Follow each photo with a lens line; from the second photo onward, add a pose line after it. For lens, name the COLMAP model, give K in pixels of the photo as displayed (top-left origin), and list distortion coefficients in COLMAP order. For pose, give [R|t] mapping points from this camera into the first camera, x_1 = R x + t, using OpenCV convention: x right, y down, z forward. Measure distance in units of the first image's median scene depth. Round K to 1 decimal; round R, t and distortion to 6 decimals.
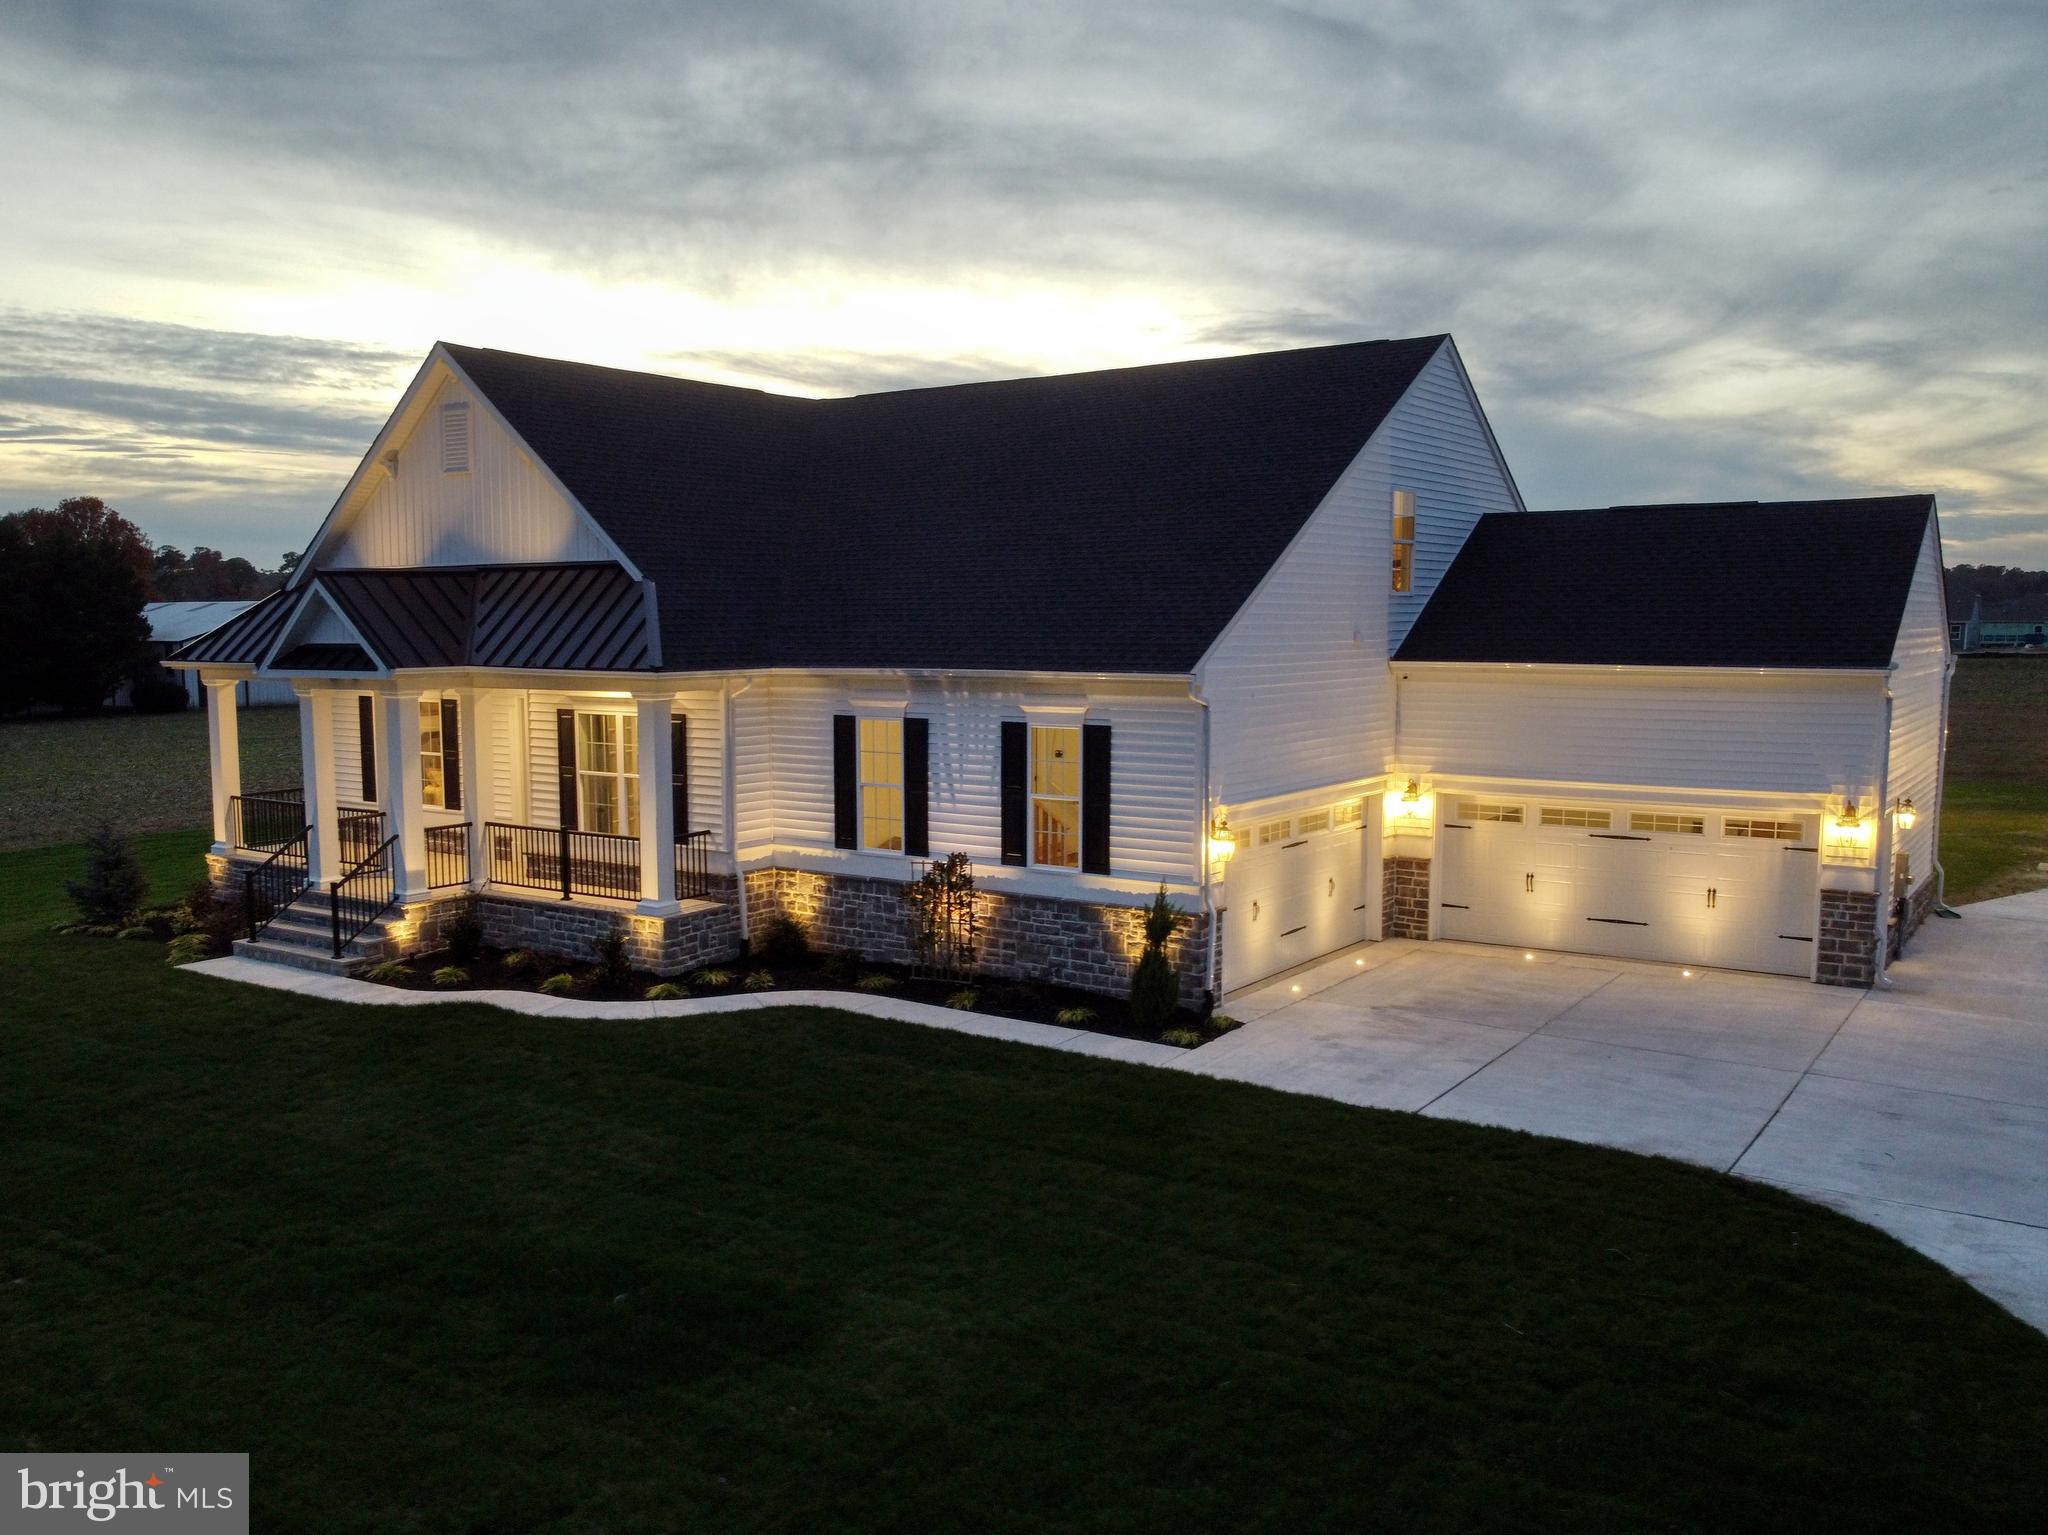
lens RADIAL K [[1654.9, 0, 1024.0], [0, 1654.9, 767.5], [0, 0, 1]] dist [-0.000273, -0.001348]
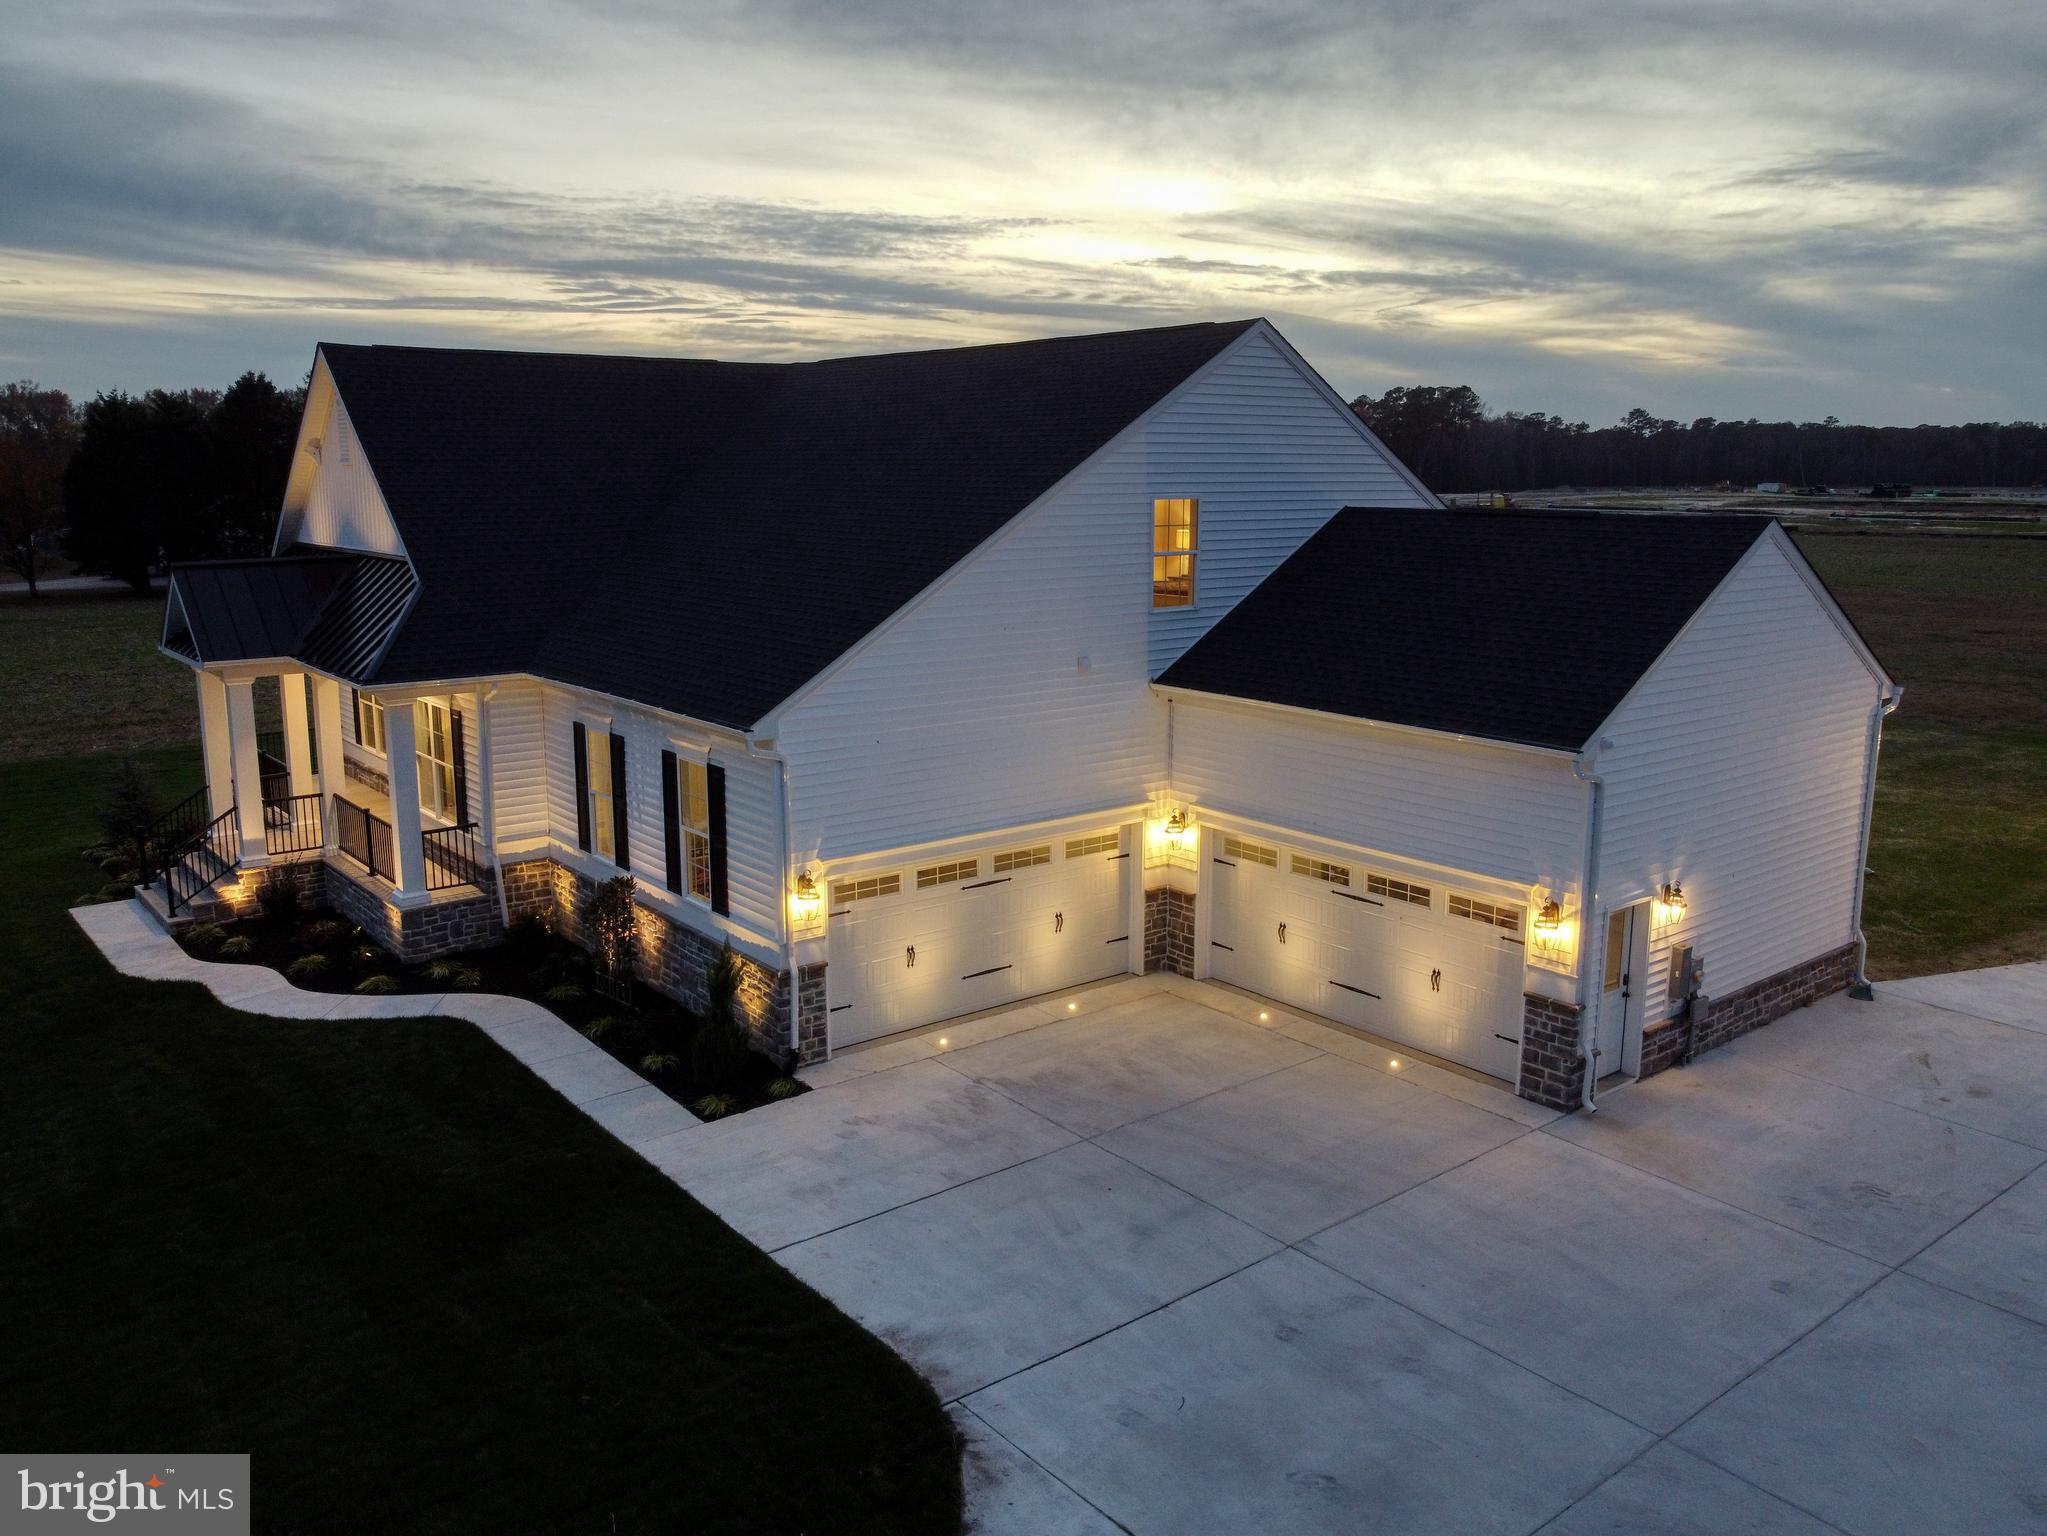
lens RADIAL K [[1548.1, 0, 1023.5], [0, 1548.1, 768.0], [0, 0, 1]] dist [0.010679, 0.000640]
pose [[0.962719, 0.057265, -0.264372, 0.424563], [-0.031846, 0.994532, 0.099454, -0.111388], [0.268622, -0.087327, 0.959279, 0.160381]]
